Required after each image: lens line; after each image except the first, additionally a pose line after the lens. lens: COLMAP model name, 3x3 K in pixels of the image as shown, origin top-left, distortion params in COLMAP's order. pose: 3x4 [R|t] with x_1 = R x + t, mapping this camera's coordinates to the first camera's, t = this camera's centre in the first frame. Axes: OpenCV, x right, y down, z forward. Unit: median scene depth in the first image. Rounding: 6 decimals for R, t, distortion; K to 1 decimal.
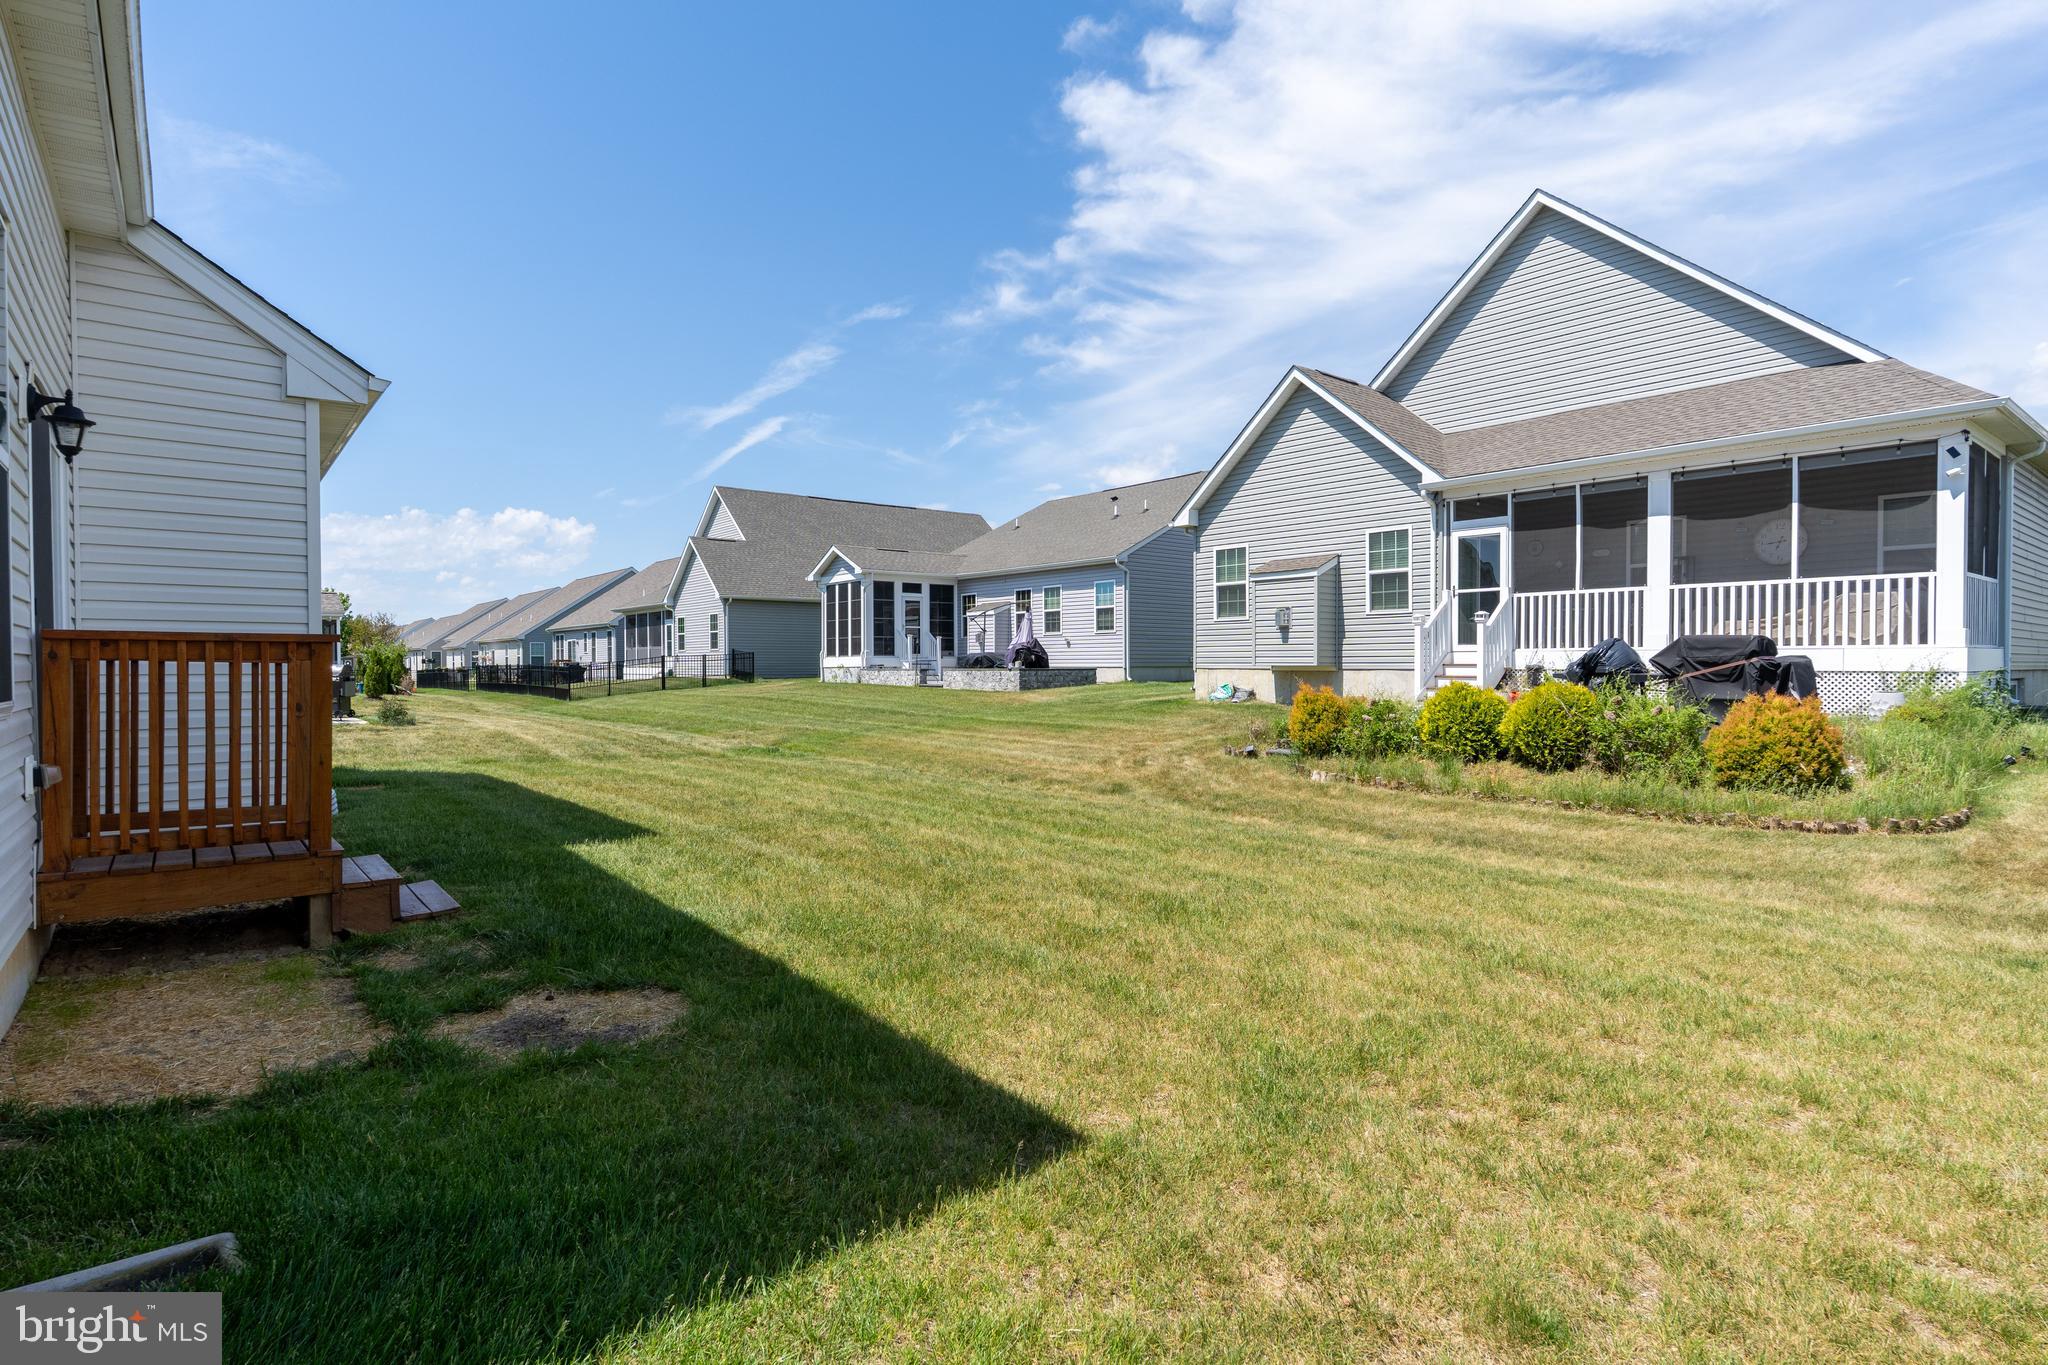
lens RADIAL K [[1085.4, 0, 1028.9], [0, 1085.4, 674.1], [0, 0, 1]] dist [0.001425, 0.000253]
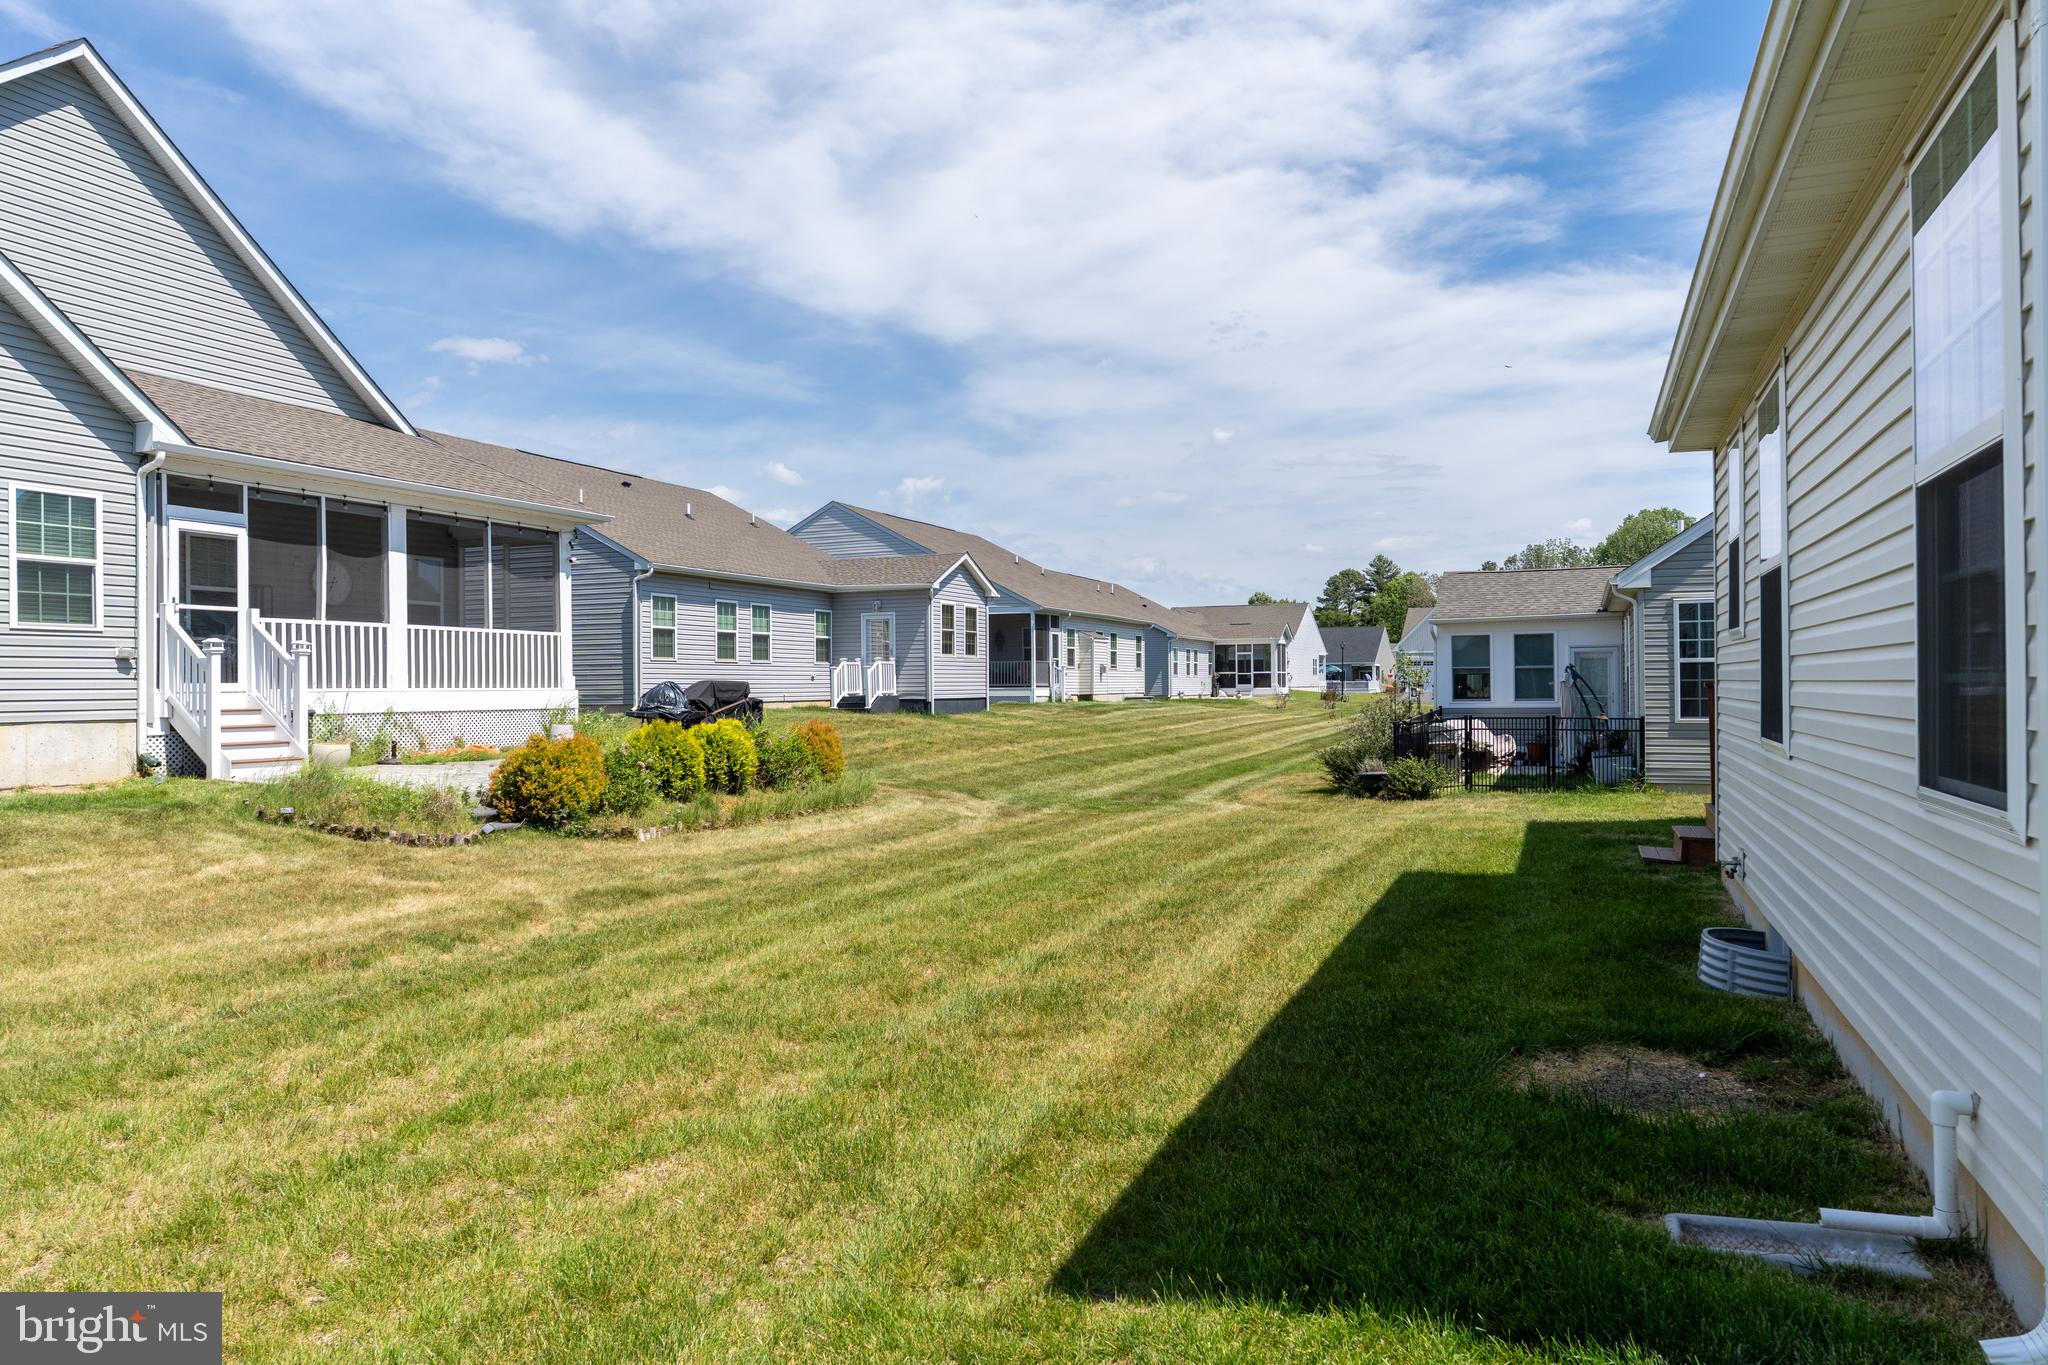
lens RADIAL K [[1330.6, 0, 1028.6], [0, 1330.6, 684.8], [0, 0, 1]] dist [-0.006024, -0.001887]
pose [[-0.492979, 0.004942, 0.870027, -0.641316], [0.016240, 0.999862, 0.003522, -0.020362], [-0.869890, 0.015865, -0.492991, 0.982925]]
